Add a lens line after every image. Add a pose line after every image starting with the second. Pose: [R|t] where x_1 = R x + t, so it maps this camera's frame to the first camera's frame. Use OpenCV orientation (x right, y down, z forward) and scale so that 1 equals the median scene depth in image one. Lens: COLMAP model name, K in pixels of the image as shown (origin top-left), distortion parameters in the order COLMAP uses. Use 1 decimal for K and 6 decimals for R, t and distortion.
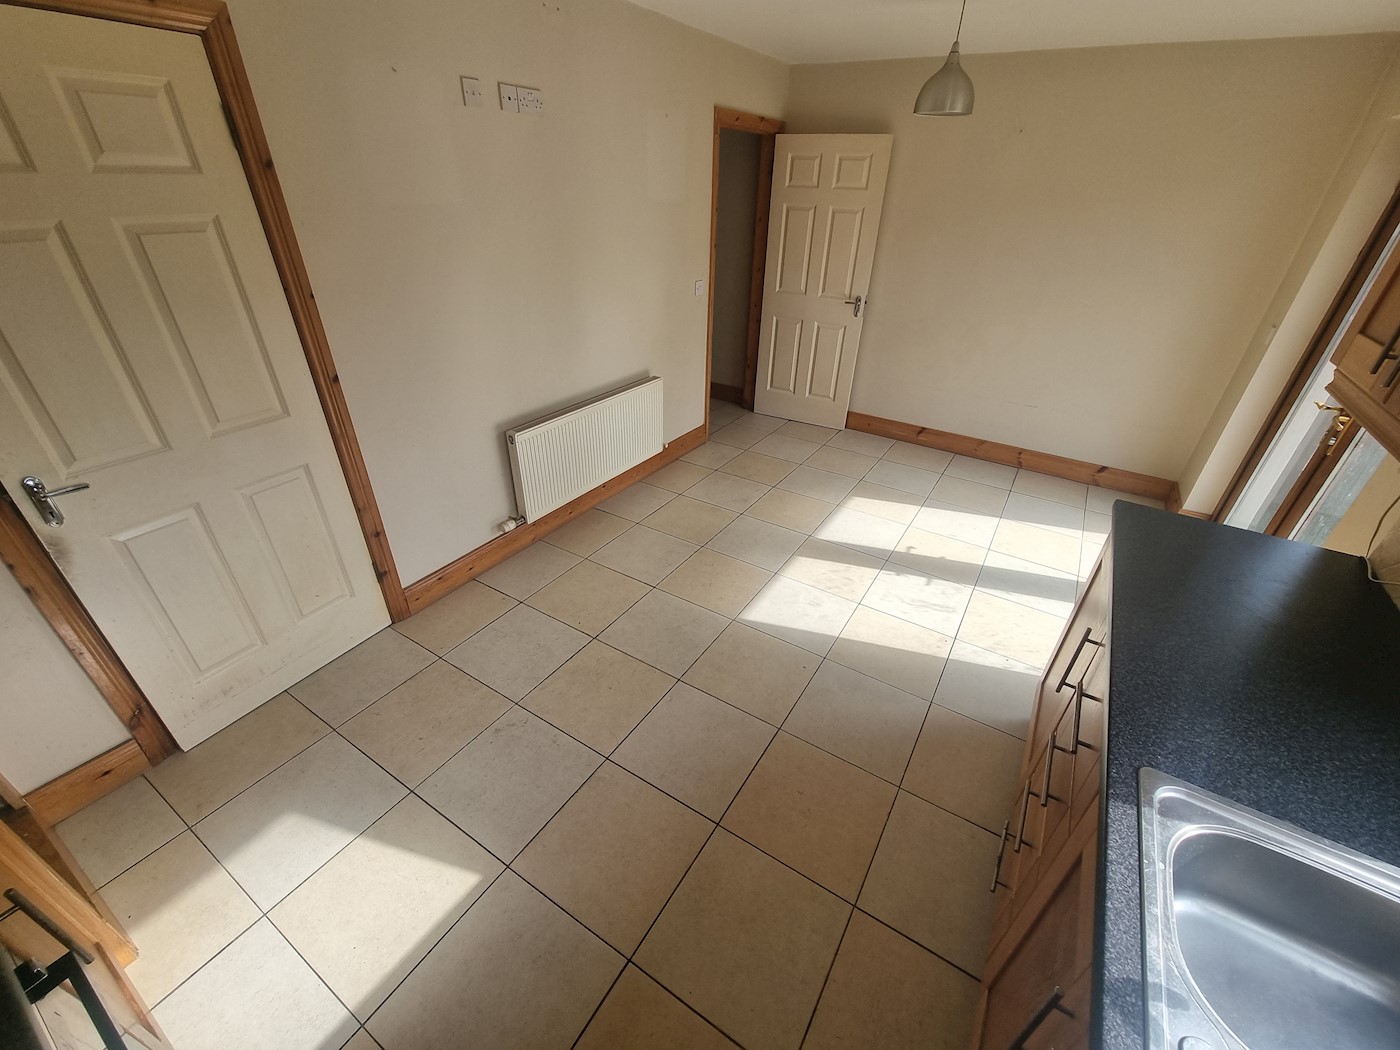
lens RADIAL K [[577.6, 0, 703.4], [0, 577.6, 539.0], [0, 0, 1]] dist [-0.005867, 0.000659]
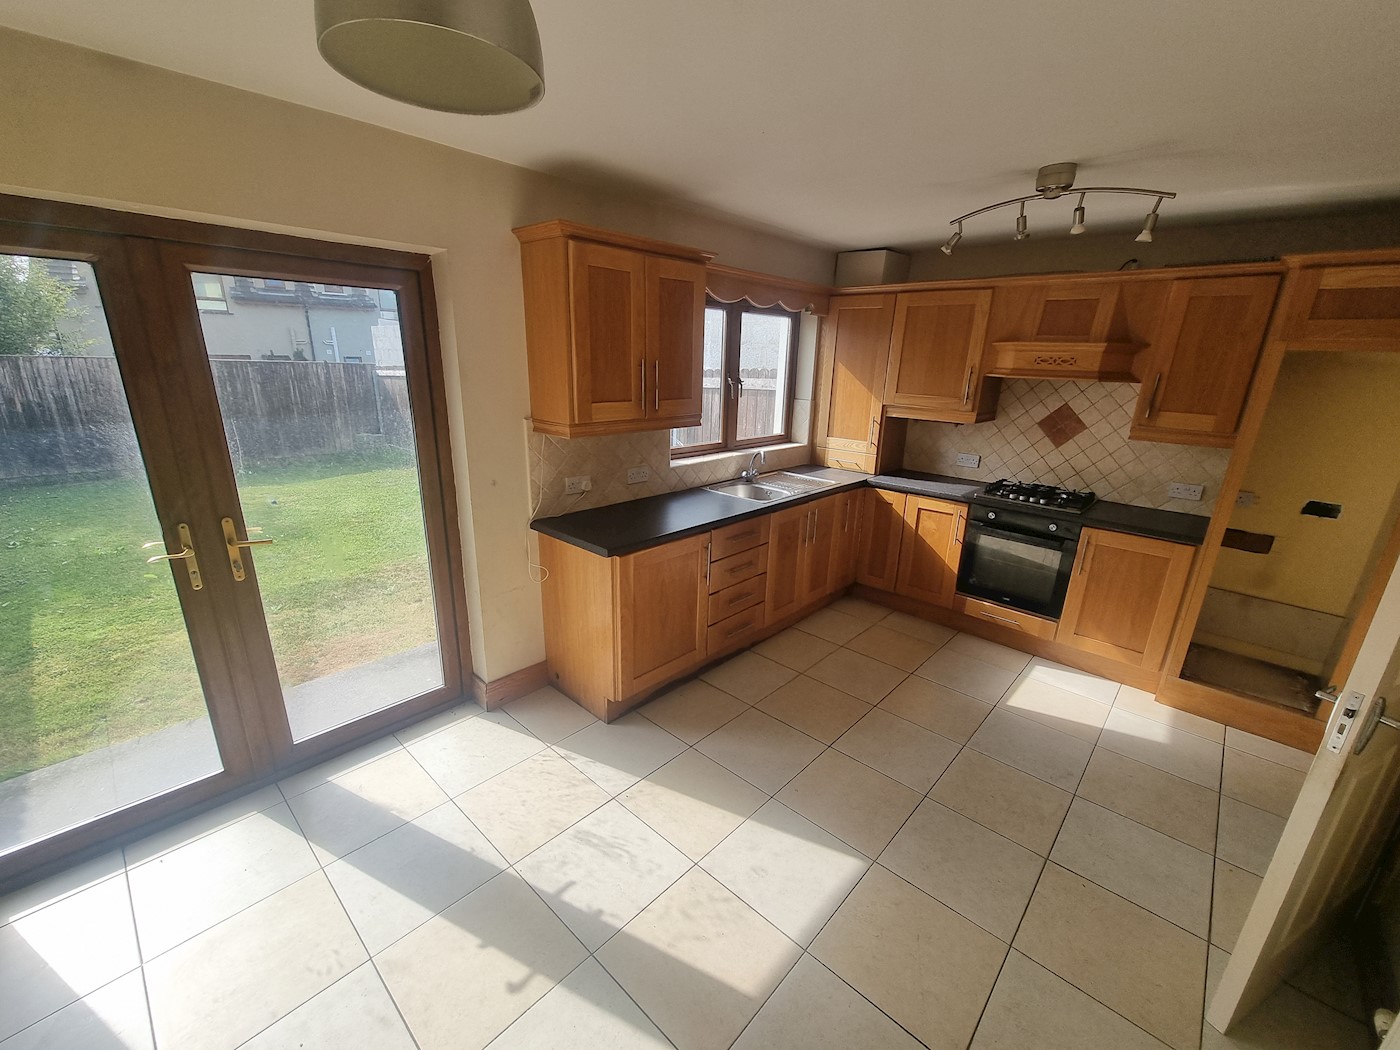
lens RADIAL K [[577.6, 0, 701.2], [0, 577.6, 540.5], [0, 0, 1]] dist [-0.005867, 0.000659]
pose [[-0.981082, -0.113010, 0.157182, 0.161077], [0.046996, 0.648612, 0.759667, -0.568114], [-0.187800, 0.752683, -0.631031, 0.941936]]
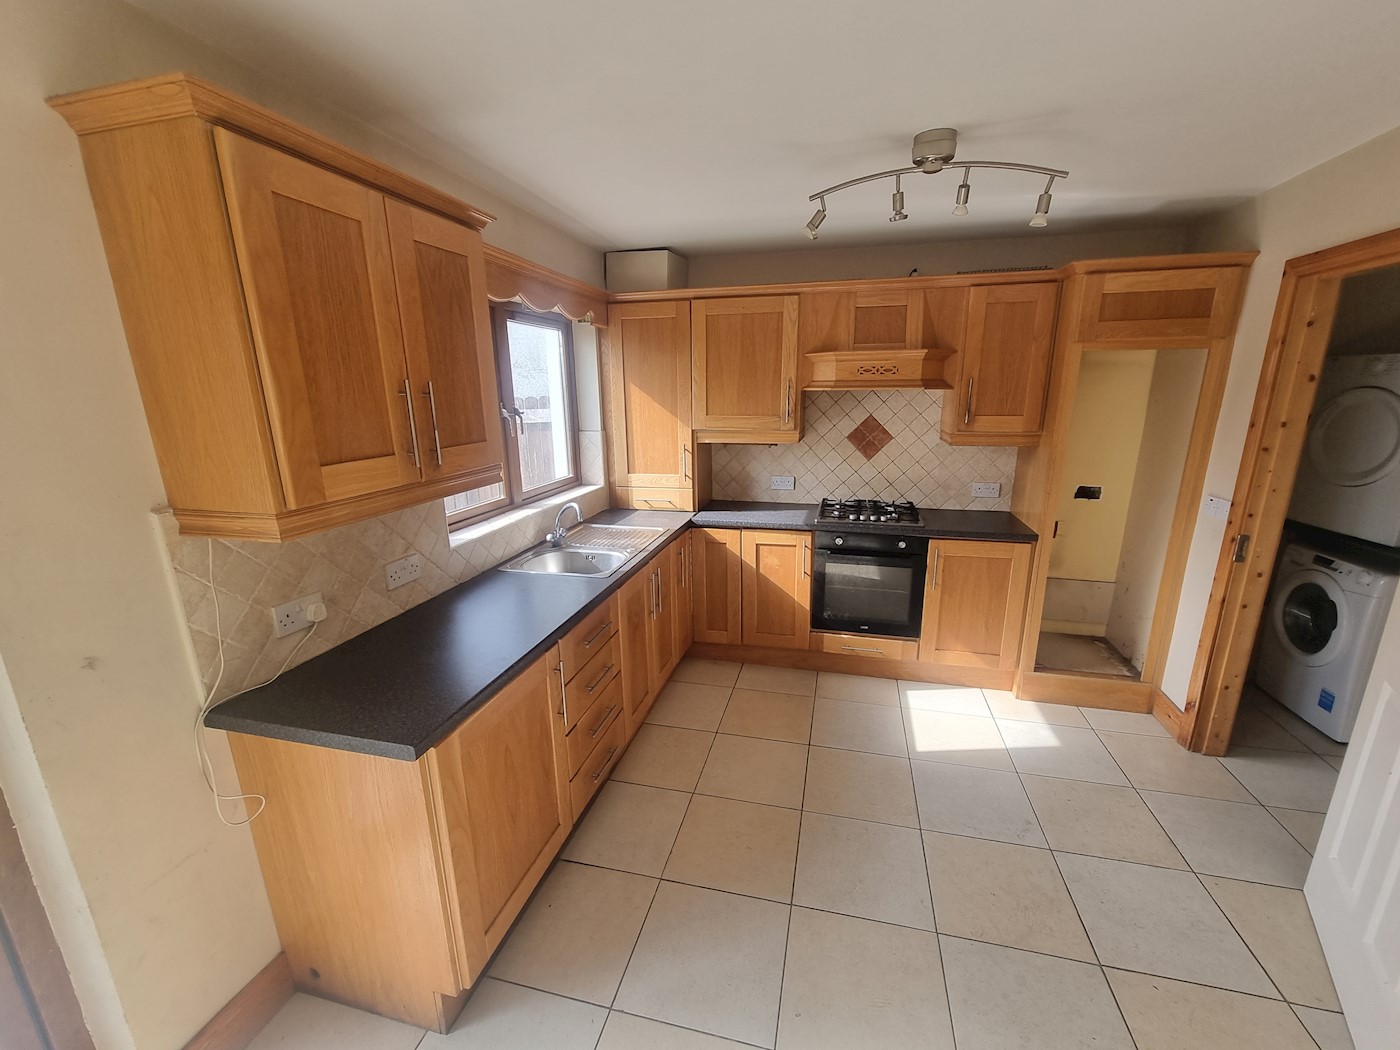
lens RADIAL K [[577.6, 0, 701.5], [0, 577.6, 540.9], [0, 0, 1]] dist [-0.005867, 0.000659]
pose [[-0.950606, 0.058366, -0.304863, 0.312305], [-0.180396, 0.695381, 0.695631, -0.404155], [0.252597, 0.716267, -0.650504, 0.717462]]
